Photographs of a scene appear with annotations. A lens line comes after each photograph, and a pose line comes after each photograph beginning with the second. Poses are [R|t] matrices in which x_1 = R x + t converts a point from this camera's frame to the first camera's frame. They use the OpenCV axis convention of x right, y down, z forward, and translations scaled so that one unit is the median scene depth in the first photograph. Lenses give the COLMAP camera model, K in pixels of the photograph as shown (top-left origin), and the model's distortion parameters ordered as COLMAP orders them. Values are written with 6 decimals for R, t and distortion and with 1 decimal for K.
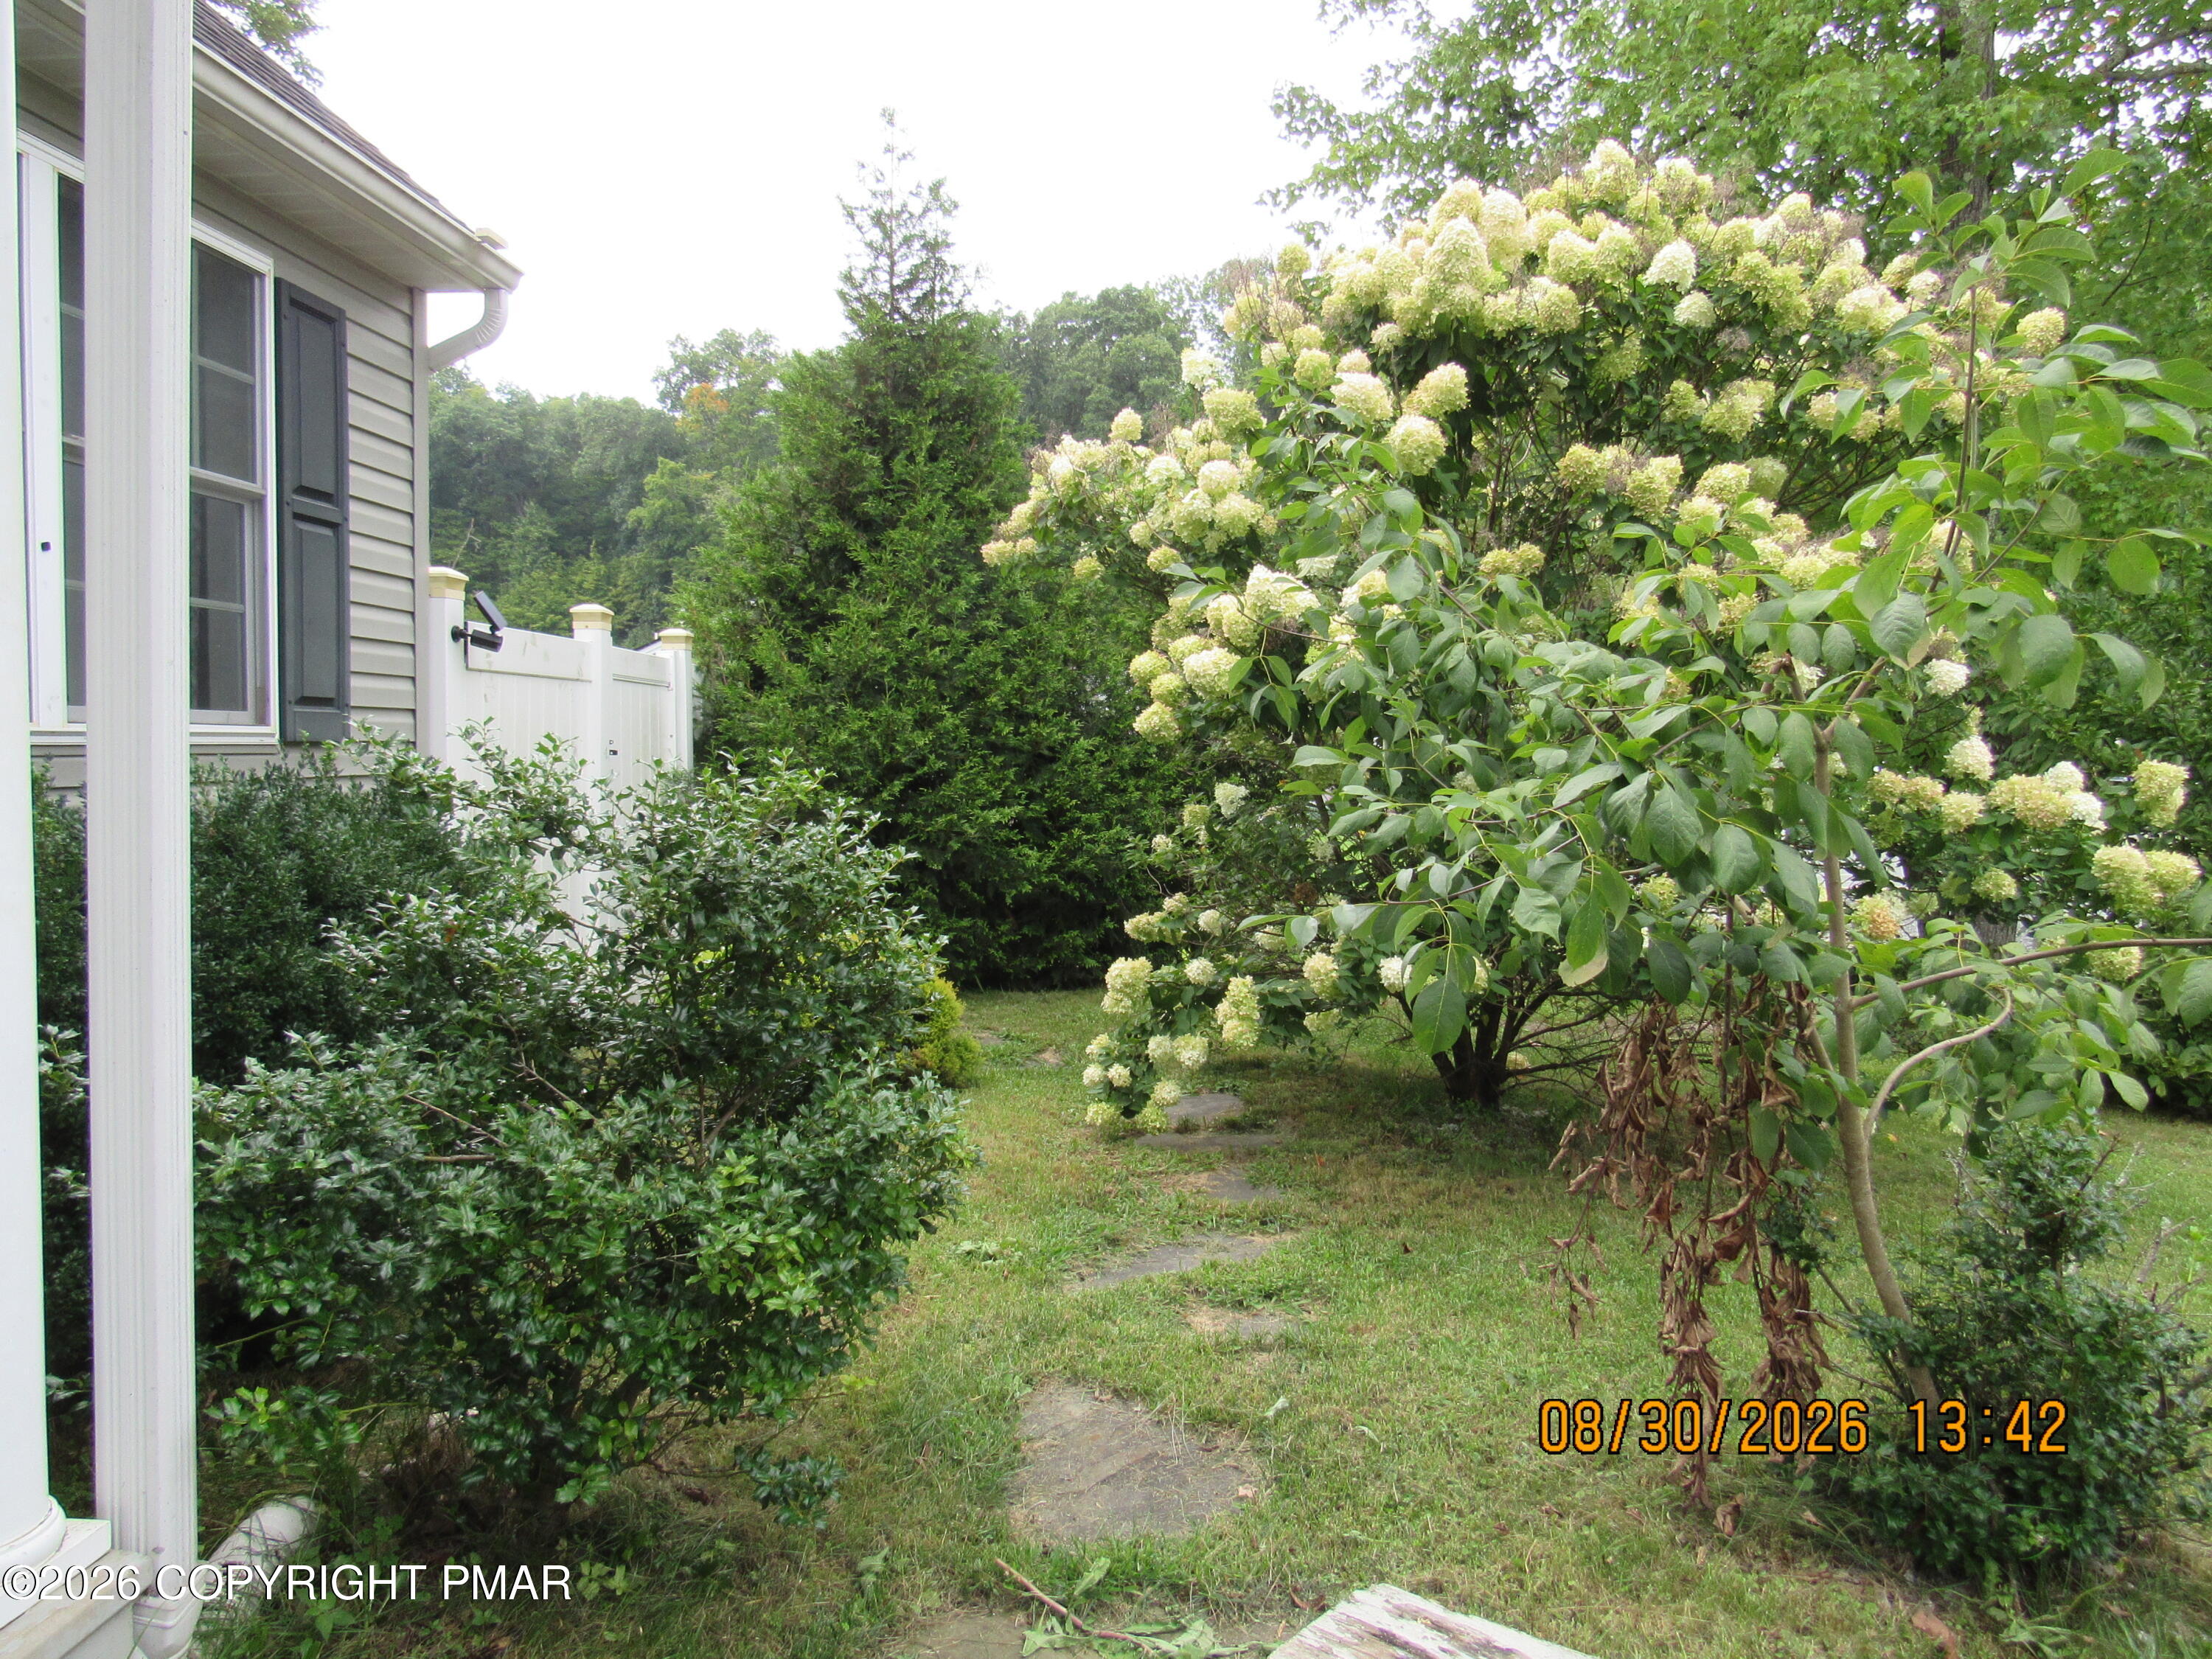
lens RADIAL K [[1577.8, 0, 1113.5], [0, 1577.8, 833.9], [0, 0, 1]] dist [-0.025657, 0.003059]
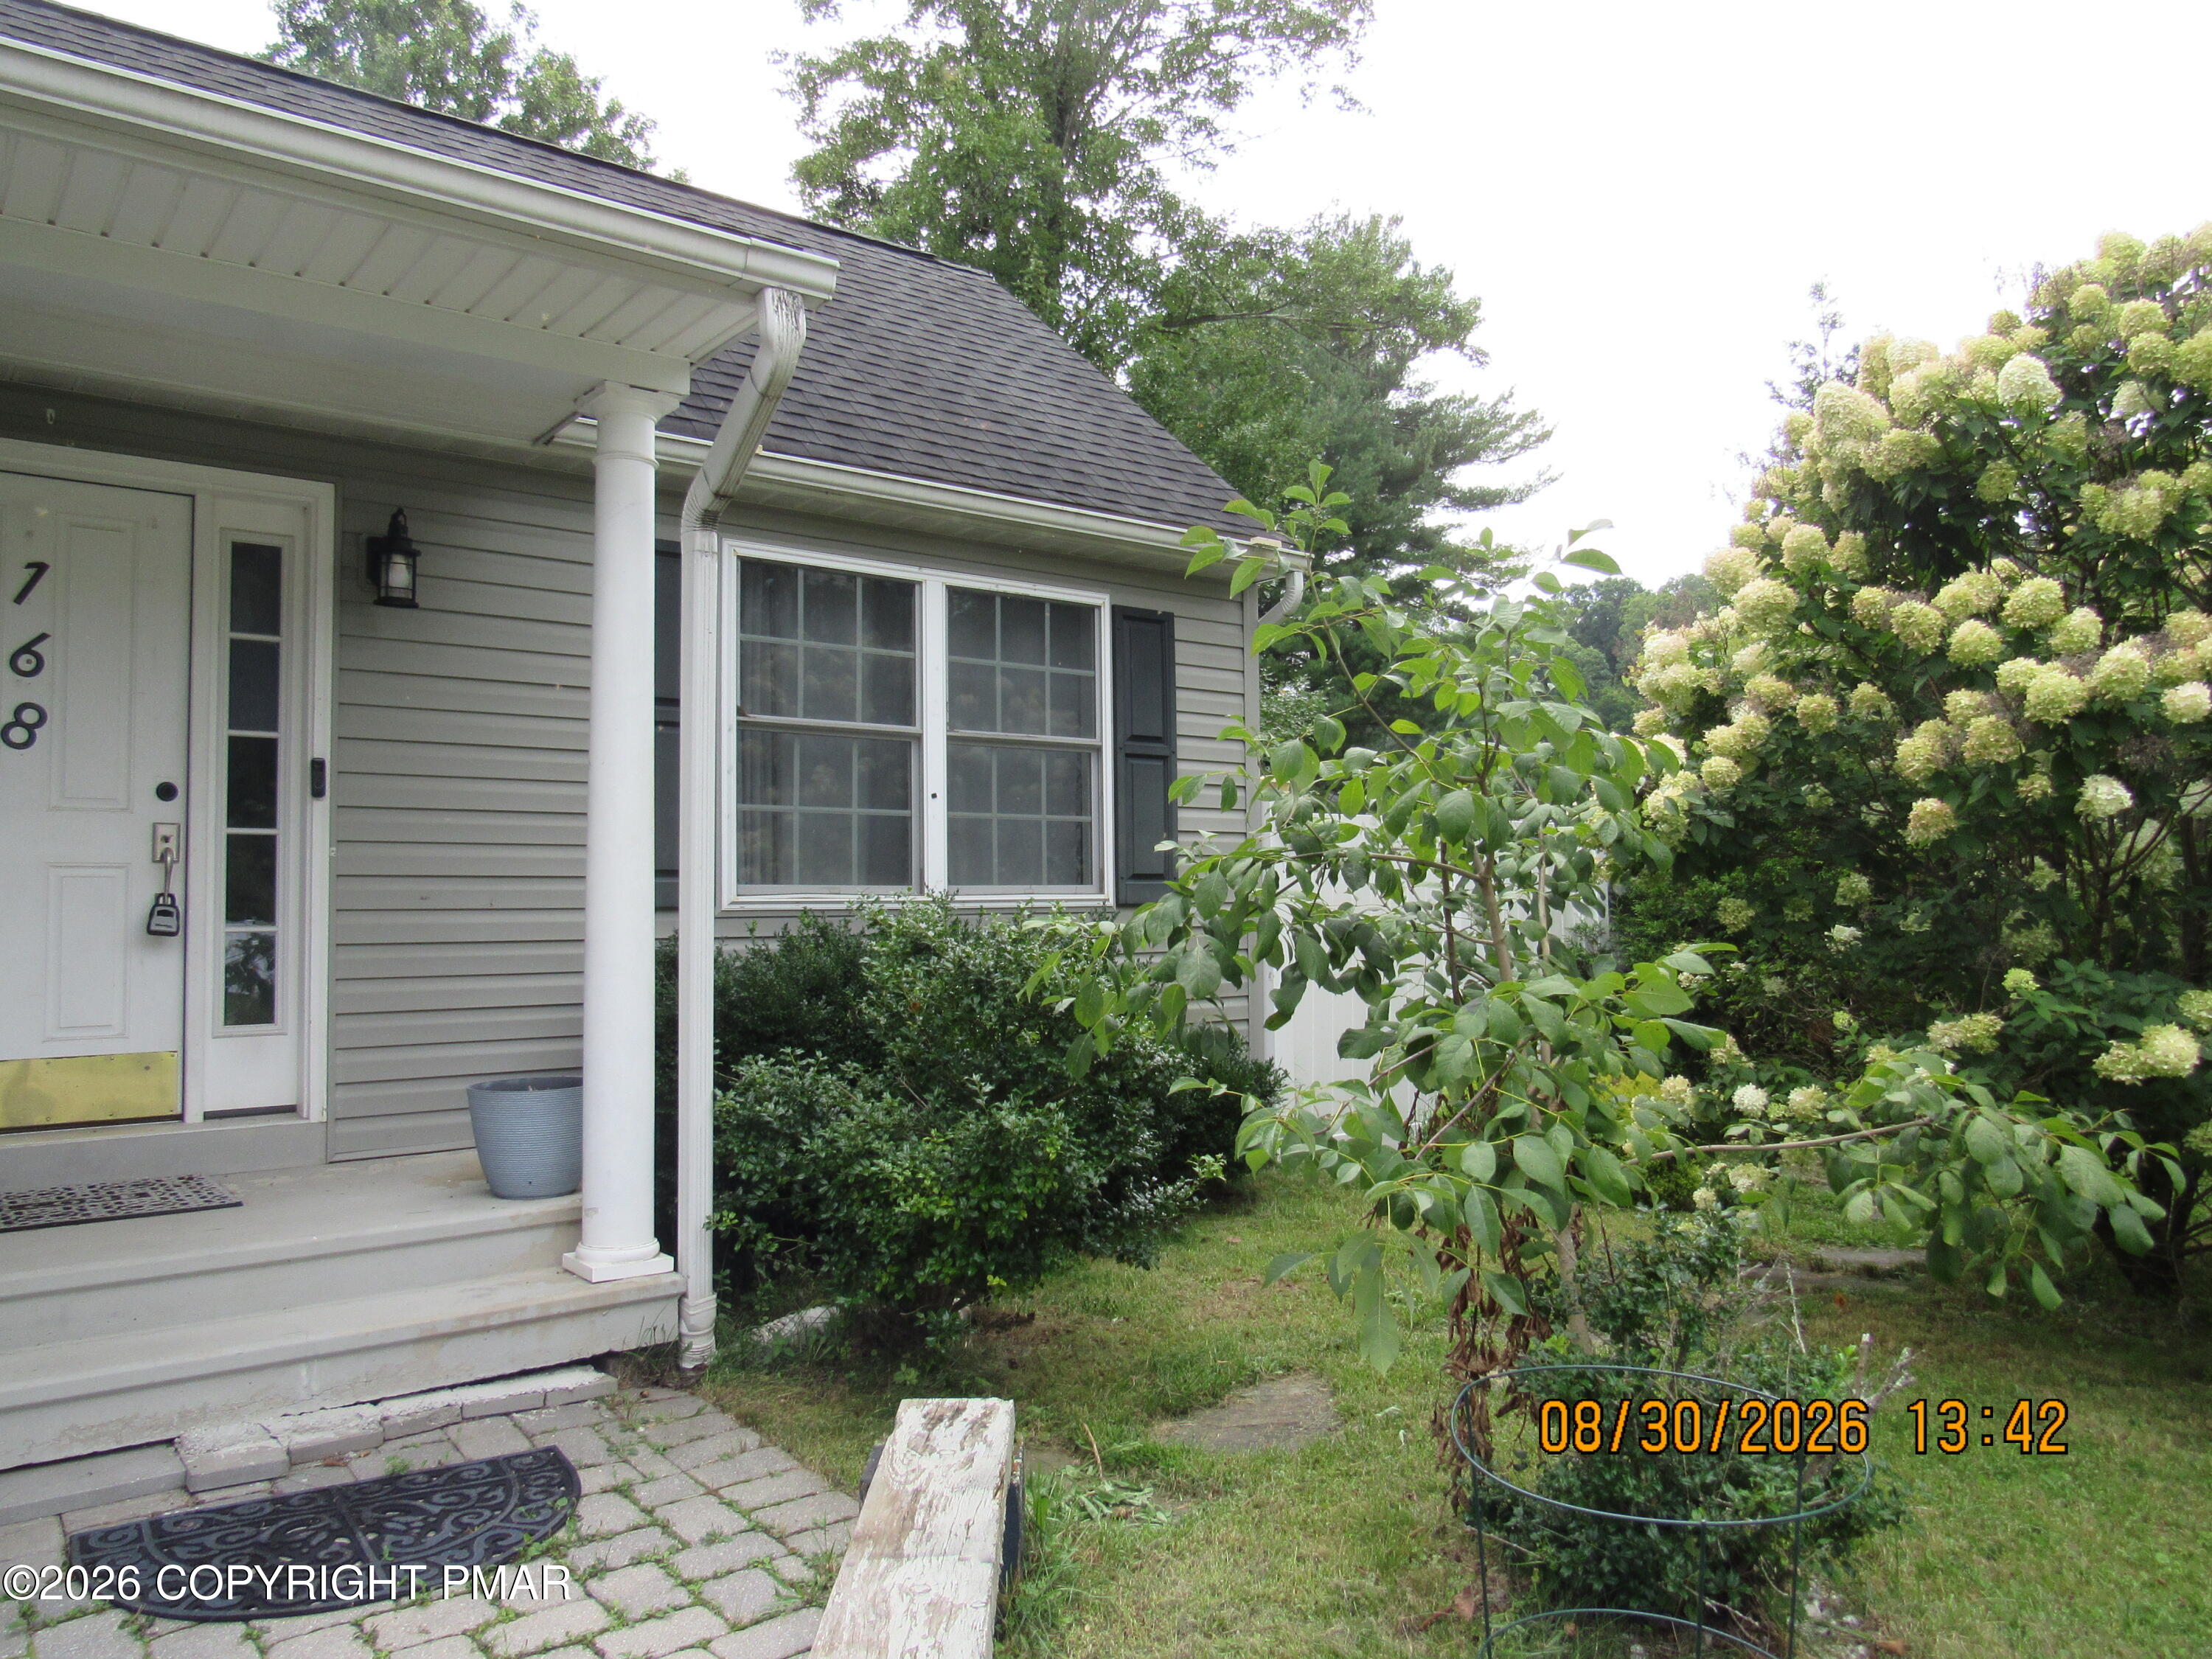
lens RADIAL K [[1577.8, 0, 1113.5], [0, 1577.8, 833.9], [0, 0, 1]] dist [-0.025657, 0.003059]
pose [[0.666884, -0.054443, -0.743170, 0.630793], [-0.021030, 0.995555, -0.091804, 0.015120], [0.744865, 0.076852, 0.662775, -0.025668]]
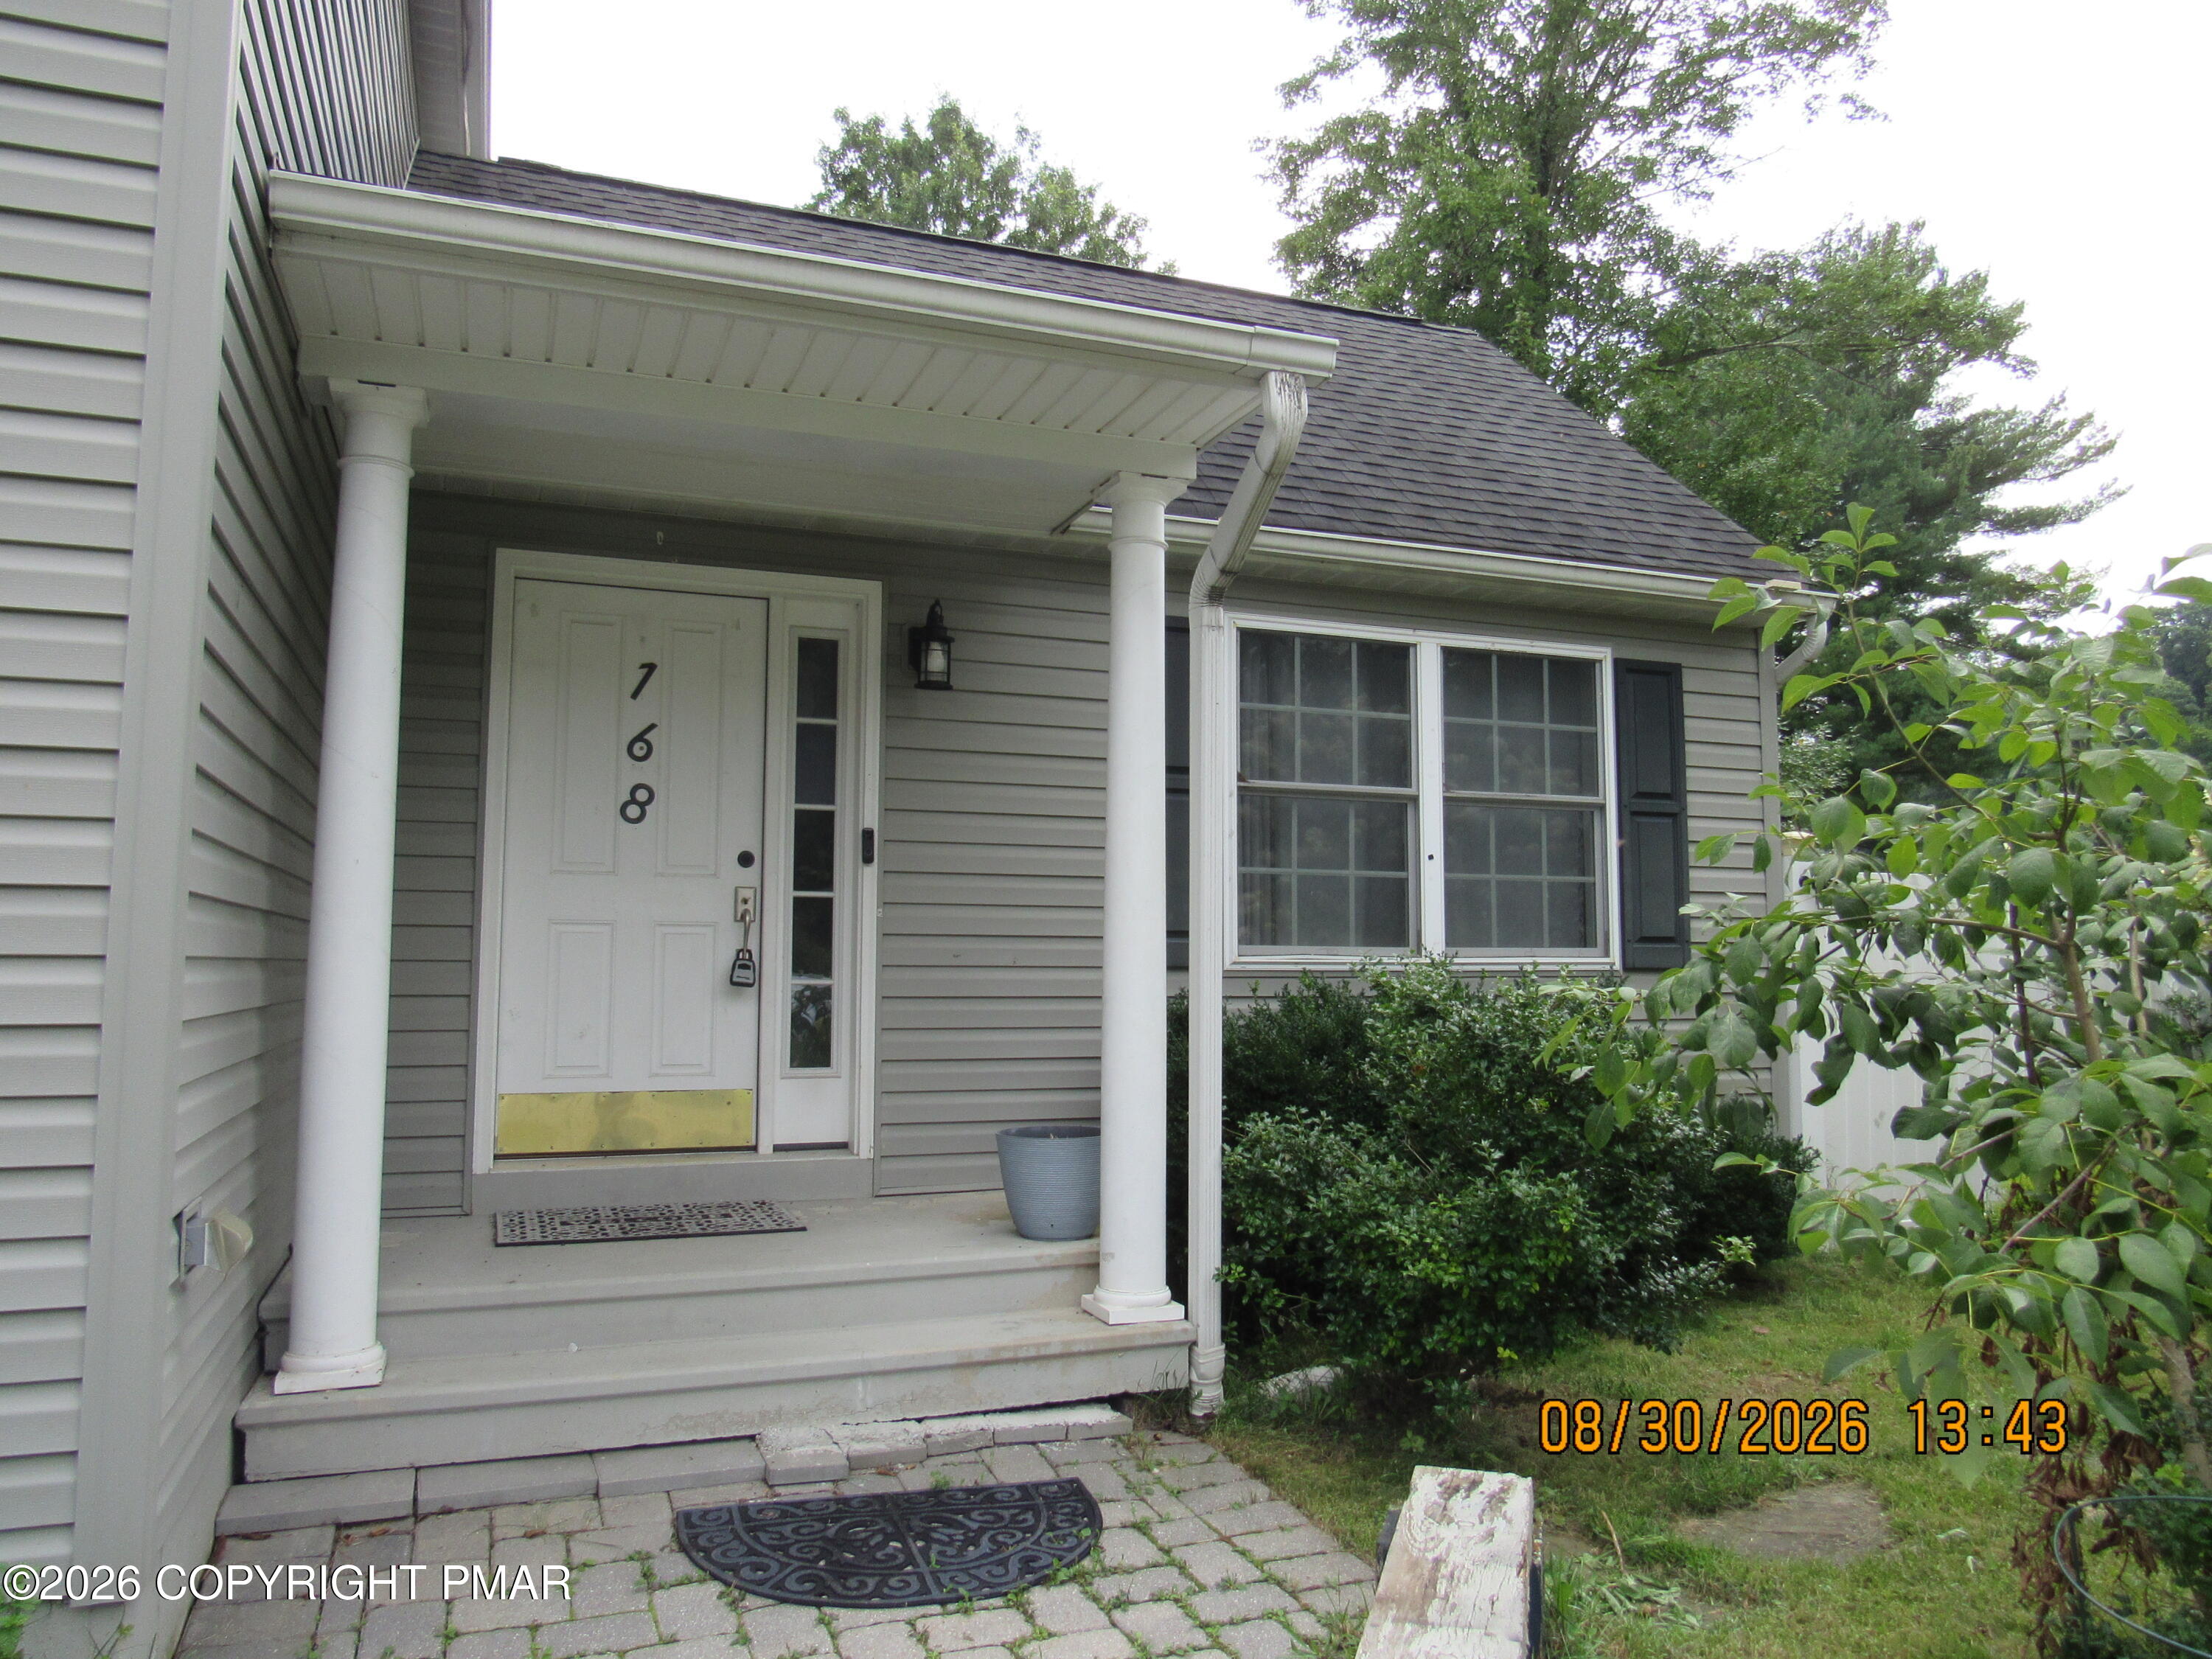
lens RADIAL K [[1577.8, 0, 1113.5], [0, 1577.8, 833.9], [0, 0, 1]] dist [-0.025657, 0.003059]
pose [[0.414094, -0.089896, -0.905784, 0.633354], [-0.046147, 0.991758, -0.119525, 0.015351], [0.909064, 0.091294, 0.406532, -0.042185]]
